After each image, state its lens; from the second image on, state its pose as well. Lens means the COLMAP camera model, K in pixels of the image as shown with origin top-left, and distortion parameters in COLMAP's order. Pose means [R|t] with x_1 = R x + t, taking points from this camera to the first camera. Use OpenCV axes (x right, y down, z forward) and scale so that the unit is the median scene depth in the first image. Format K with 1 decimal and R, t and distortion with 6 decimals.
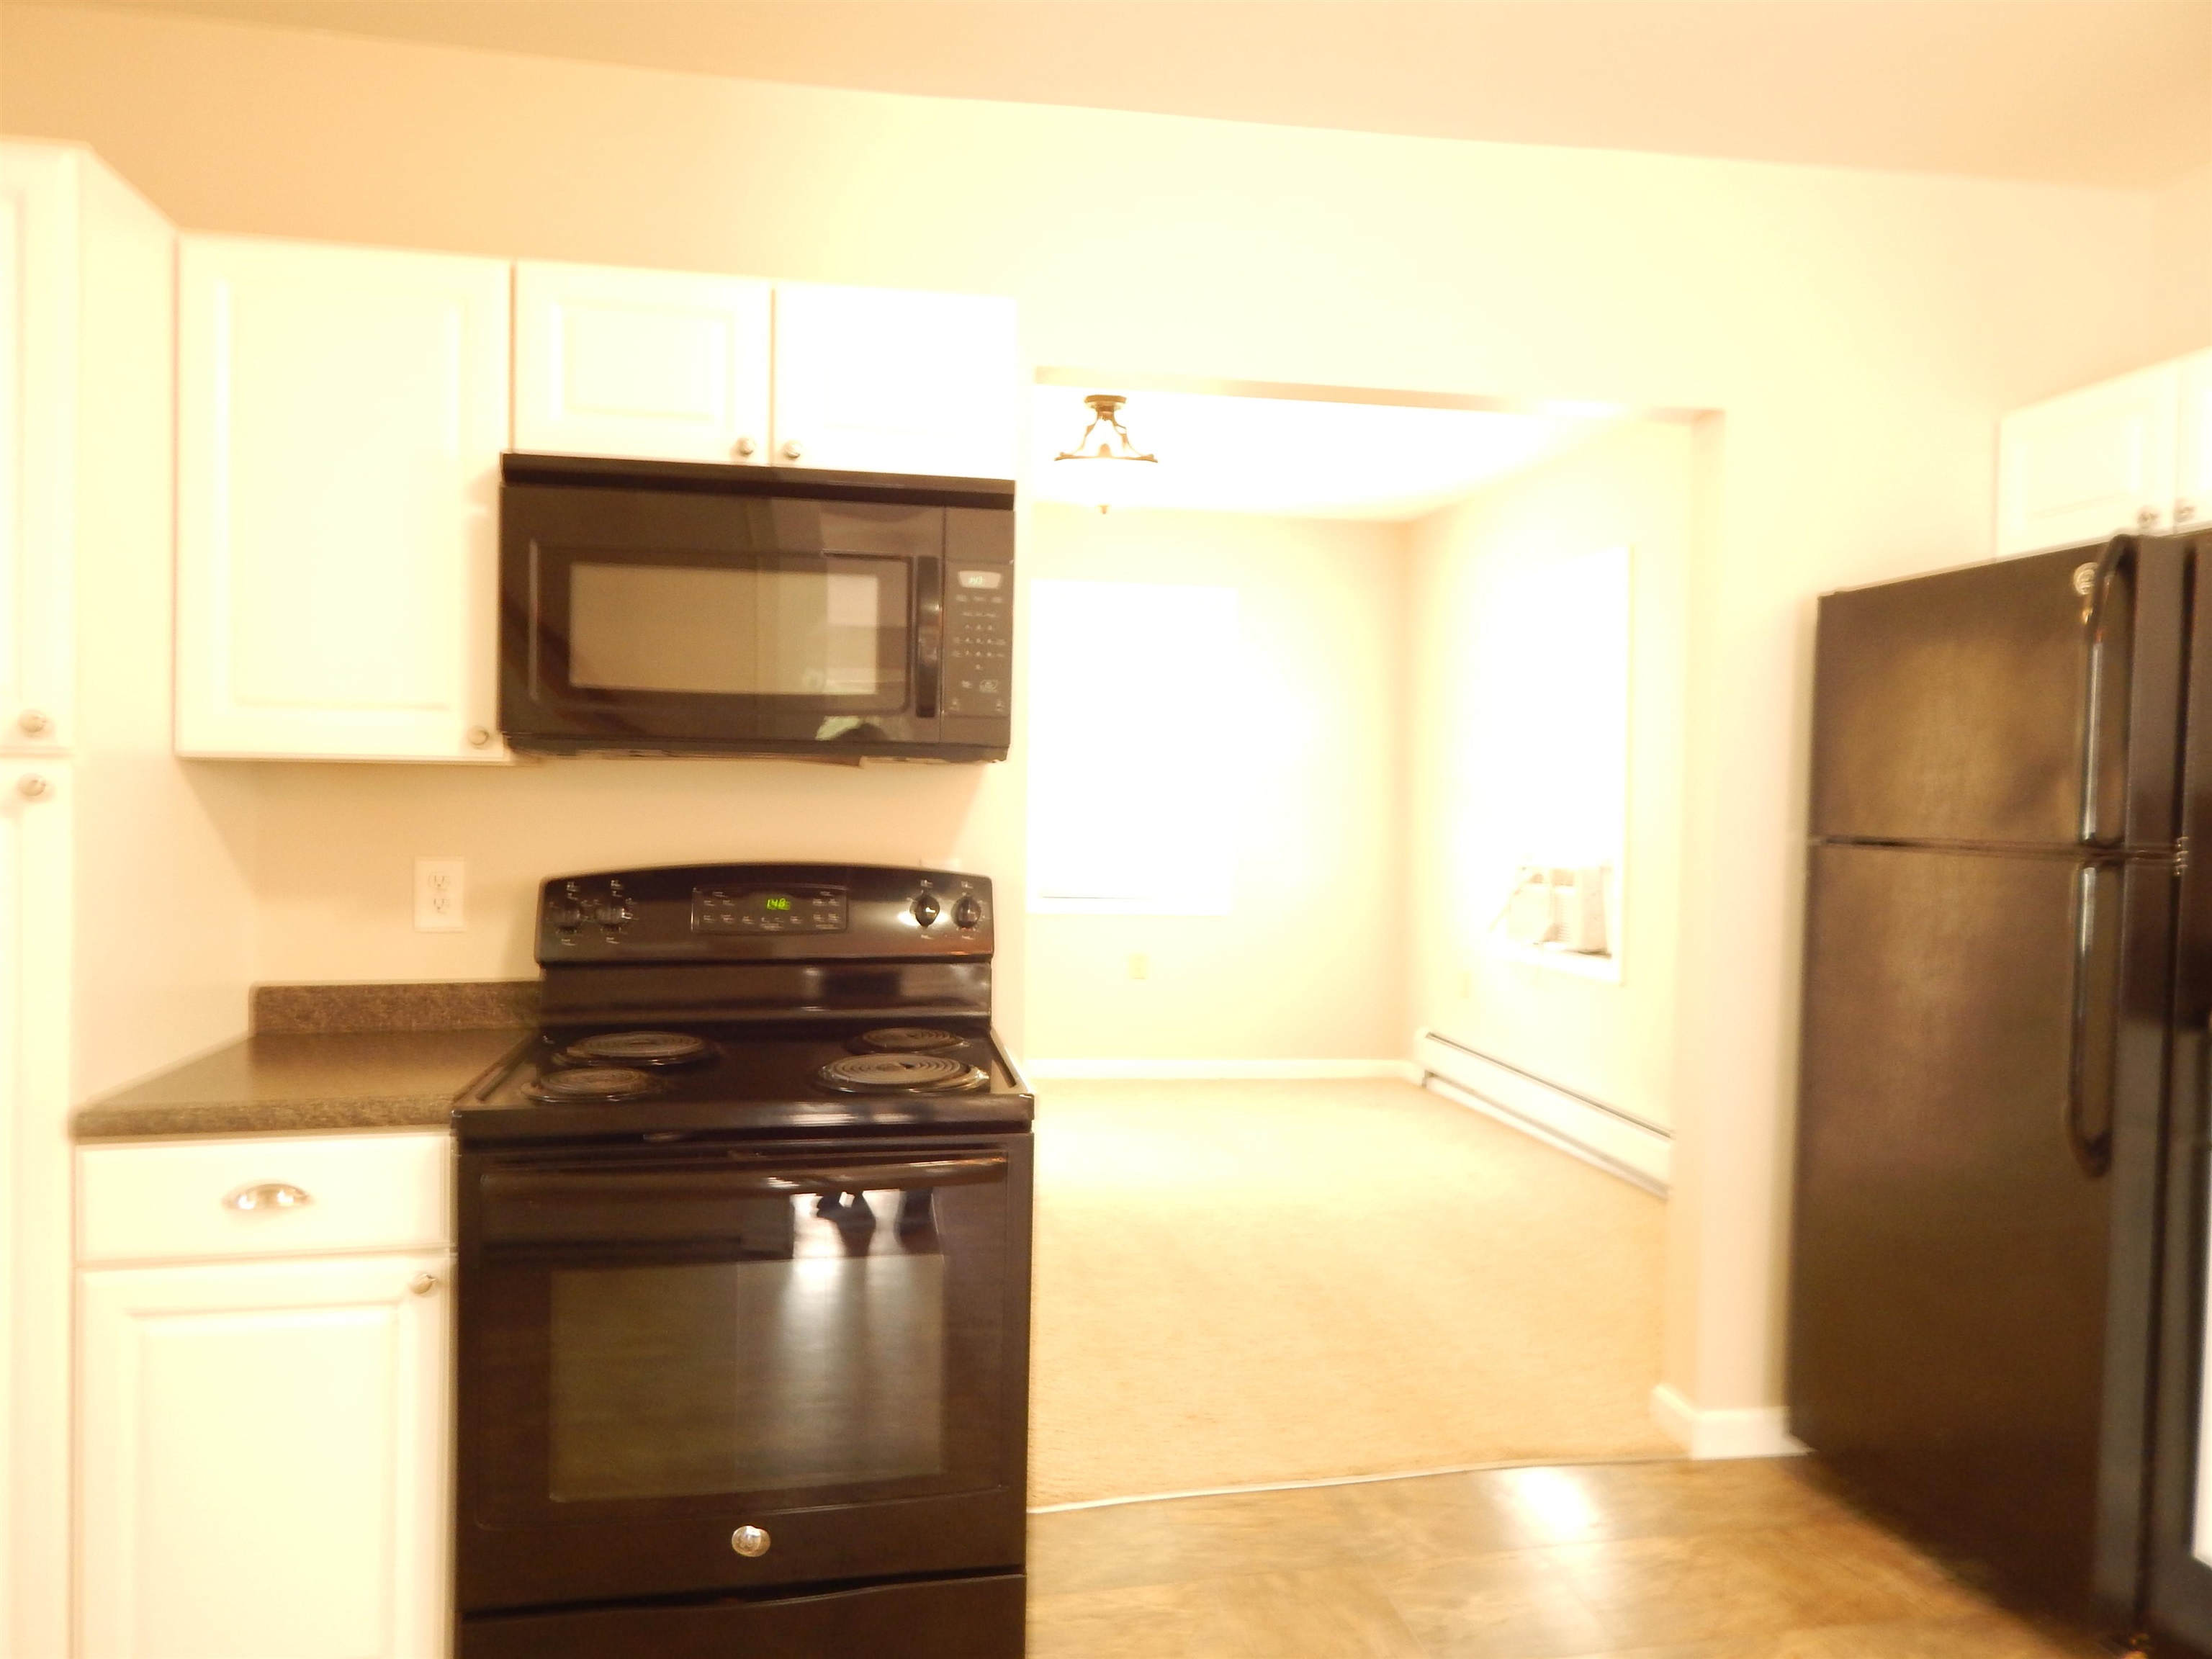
lens RADIAL K [[1484.8, 0, 1106.0], [0, 1484.8, 829.5], [0, 0, 1]] dist [0.036374, -0.039885]
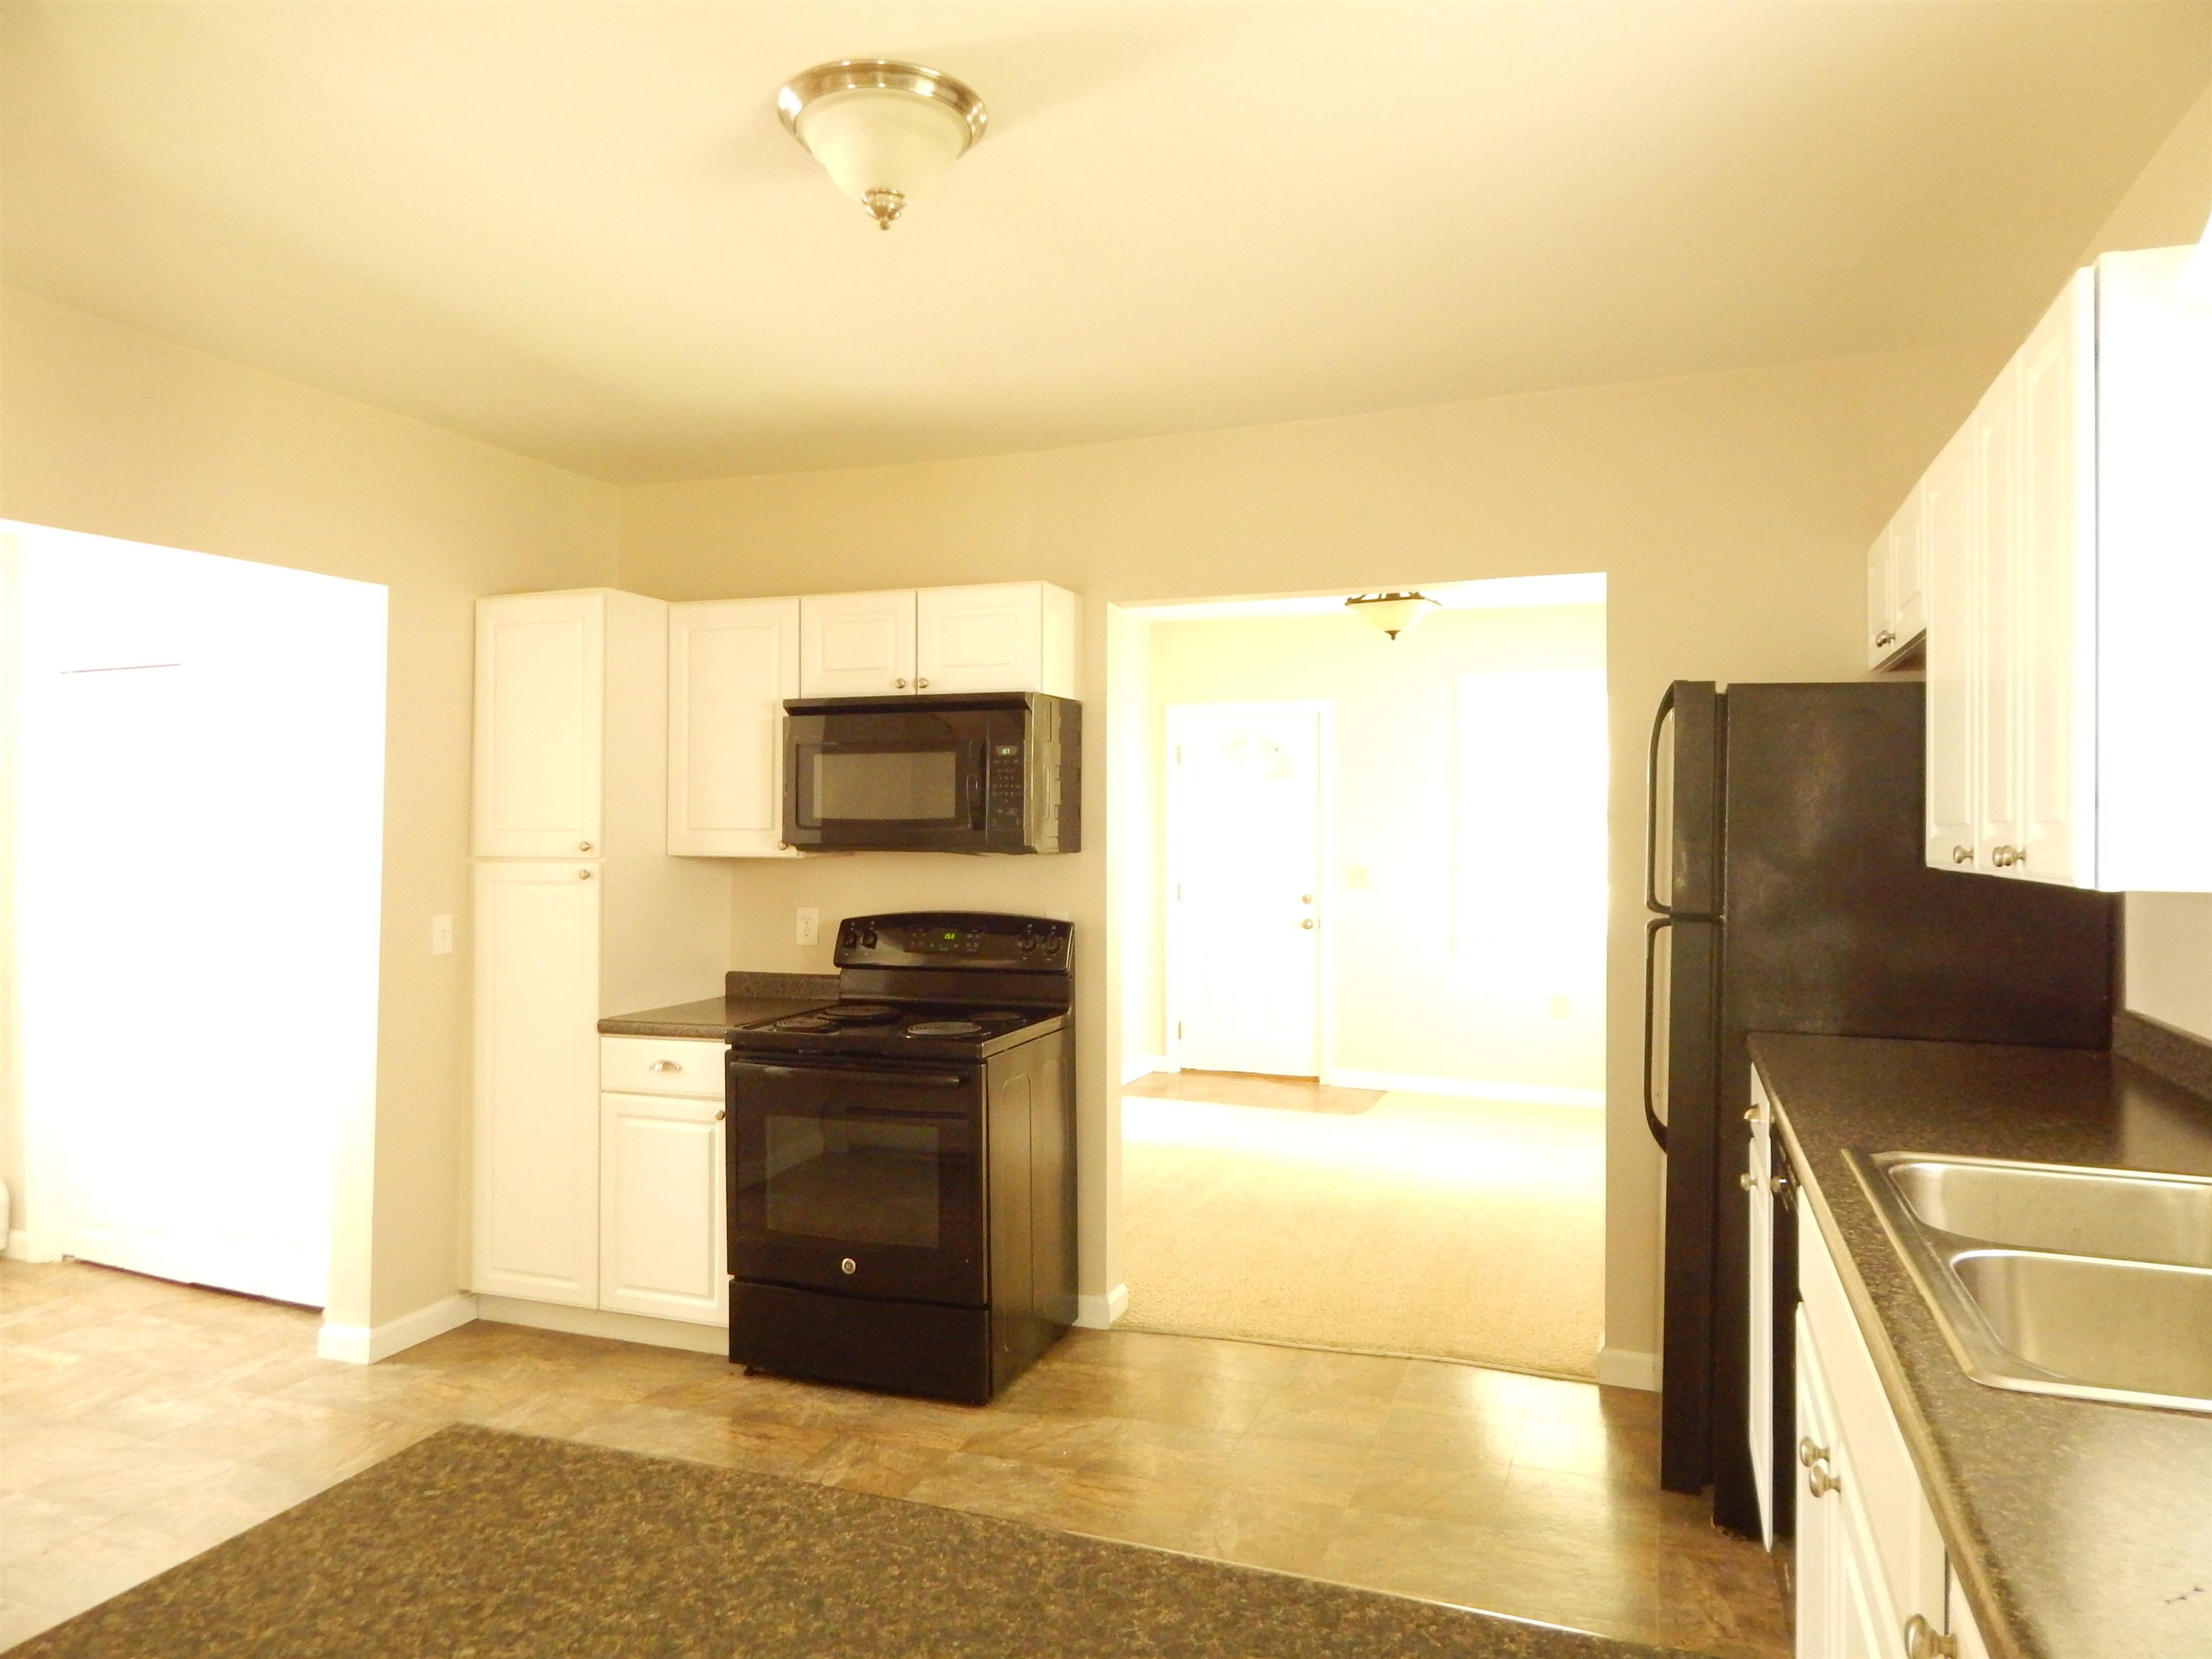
lens RADIAL K [[1484.8, 0, 1106.0], [0, 1484.8, 829.5], [0, 0, 1]] dist [0.036374, -0.039885]
pose [[0.855115, -0.014329, -0.518240, 0.924192], [-0.002162, 0.999511, -0.031205, -0.022405], [0.518434, 0.027804, 0.854666, -0.424708]]
